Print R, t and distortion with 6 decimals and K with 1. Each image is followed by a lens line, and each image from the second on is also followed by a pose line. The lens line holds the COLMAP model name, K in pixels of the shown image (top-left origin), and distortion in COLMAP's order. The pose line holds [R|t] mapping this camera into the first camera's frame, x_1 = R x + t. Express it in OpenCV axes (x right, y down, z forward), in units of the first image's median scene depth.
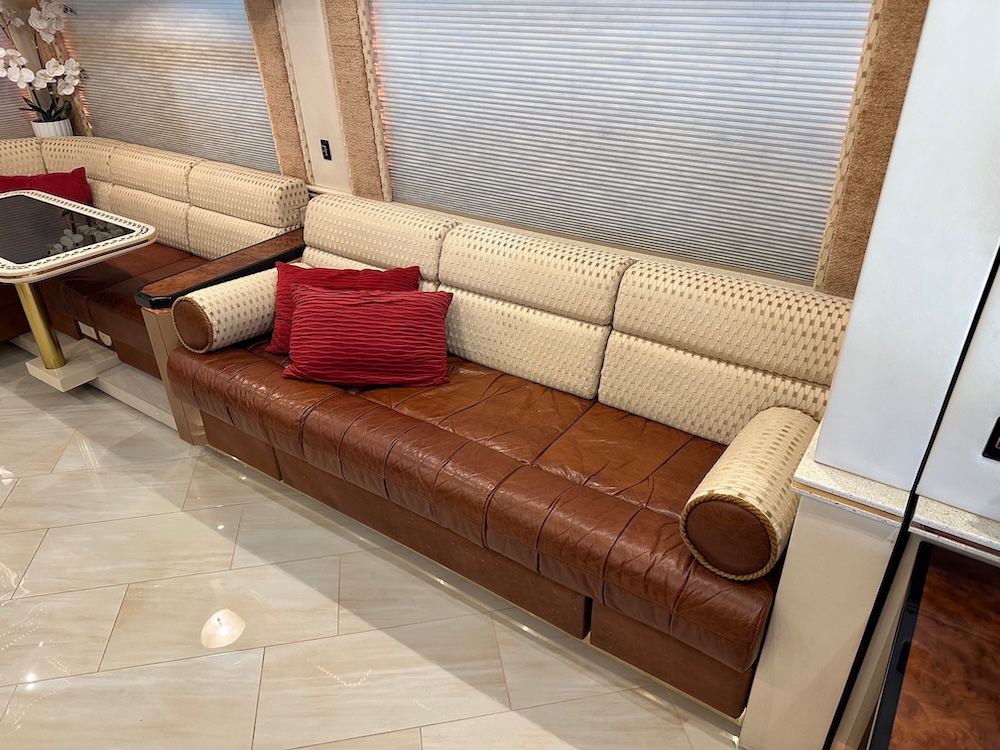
lens RADIAL K [[706.5, 0, 502.4], [0, 706.5, 377.0], [0, 0, 1]] dist [0.000764, -0.013837]
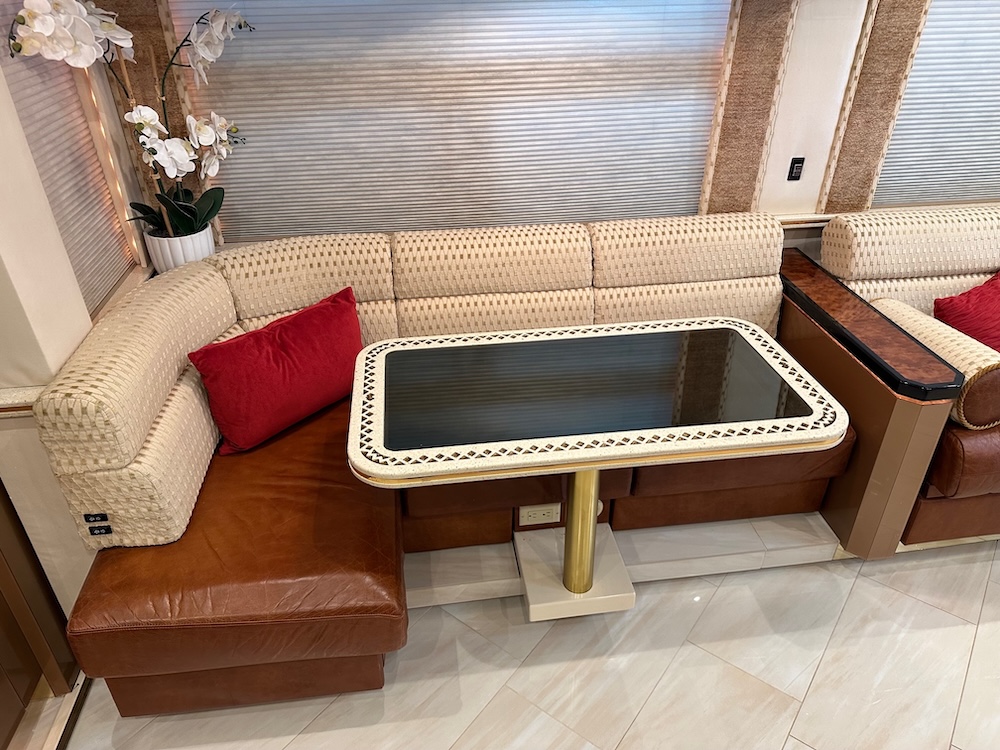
lens RADIAL K [[706.5, 0, 500.2], [0, 706.5, 372.1], [0, 0, 1]] dist [0.000764, -0.013837]
pose [[0.736034, -0.343963, 0.583047, -1.042321], [0.344626, 0.931718, 0.114604, -0.304882], [-0.582655, 0.116580, 0.804315, 0.546235]]
